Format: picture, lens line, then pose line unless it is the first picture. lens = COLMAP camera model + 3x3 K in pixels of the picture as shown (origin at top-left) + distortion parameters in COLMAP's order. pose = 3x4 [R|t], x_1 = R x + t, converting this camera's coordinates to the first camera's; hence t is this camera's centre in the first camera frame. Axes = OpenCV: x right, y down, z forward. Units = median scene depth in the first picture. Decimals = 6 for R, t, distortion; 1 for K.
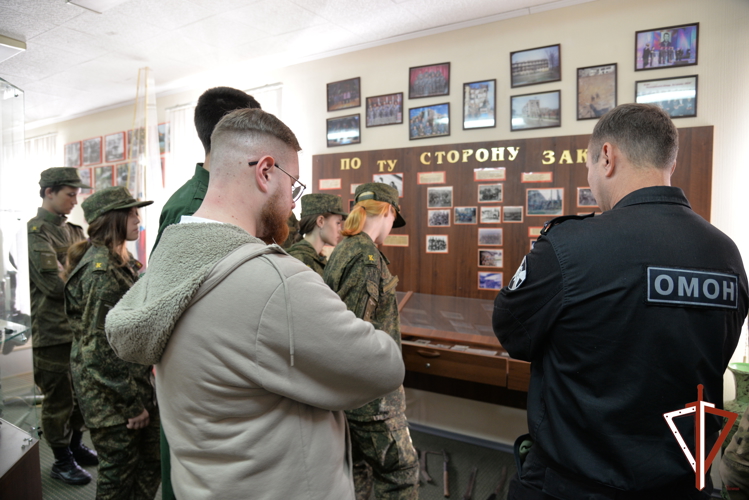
lens RADIAL K [[514.7, 0, 372.2], [0, 514.7, 246.7], [0, 0, 1]] dist [-0.028388, 0.017103]
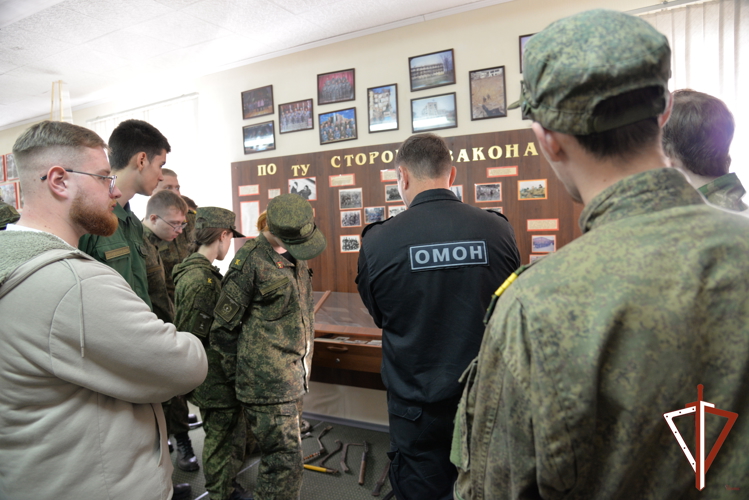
lens RADIAL K [[514.7, 0, 377.5], [0, 514.7, 249.7], [0, 0, 1]] dist [-0.028388, 0.017103]
pose [[0.996999, -0.045940, 0.062310, 0.119765], [0.045938, 0.998943, 0.001466, 0.007999], [-0.062312, 0.001401, 0.998056, -0.041955]]
